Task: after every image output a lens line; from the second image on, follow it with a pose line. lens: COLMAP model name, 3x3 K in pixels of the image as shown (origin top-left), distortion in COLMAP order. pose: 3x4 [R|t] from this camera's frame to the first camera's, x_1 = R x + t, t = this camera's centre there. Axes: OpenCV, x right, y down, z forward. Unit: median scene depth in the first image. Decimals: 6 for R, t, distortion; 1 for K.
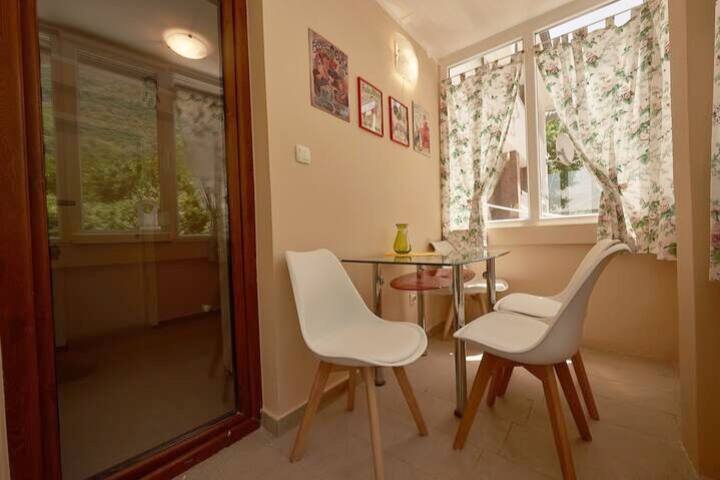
lens RADIAL K [[289.7, 0, 361.2], [0, 289.7, 246.6], [0, 0, 1]] dist [-0.002311, -0.001058]
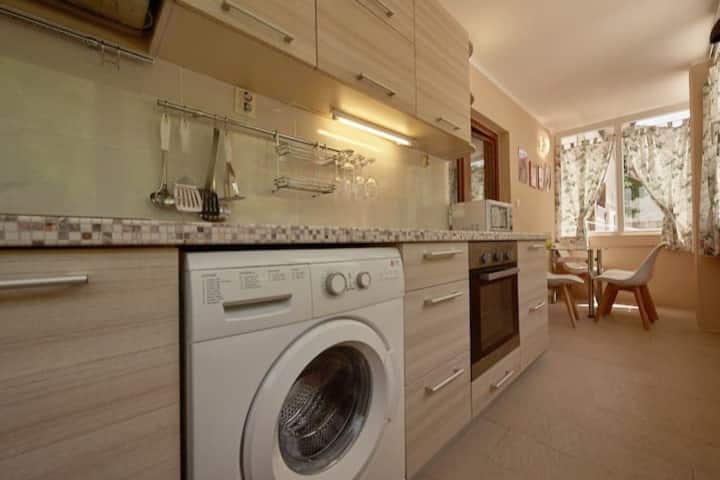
lens RADIAL K [[289.7, 0, 360.5], [0, 289.7, 246.4], [0, 0, 1]] dist [-0.002311, -0.001058]
pose [[0.989778, 0.021758, -0.140944, -0.760080], [-0.024011, 0.999609, -0.014303, 0.063388], [0.140578, 0.017541, 0.989914, -1.013109]]
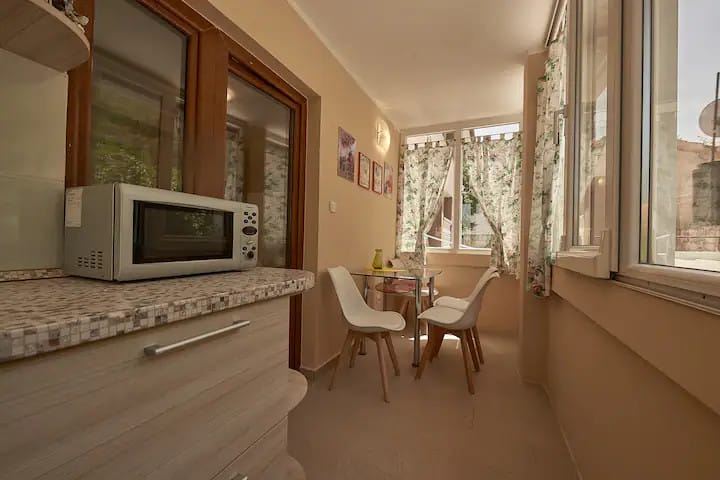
lens RADIAL K [[289.7, 0, 362.6], [0, 289.7, 248.0], [0, 0, 1]] dist [-0.002311, -0.001058]
pose [[0.966395, 0.058355, 0.250351, -0.294875], [-0.055336, 0.998285, -0.019087, -0.047068], [-0.251035, 0.004592, 0.967967, -0.404898]]
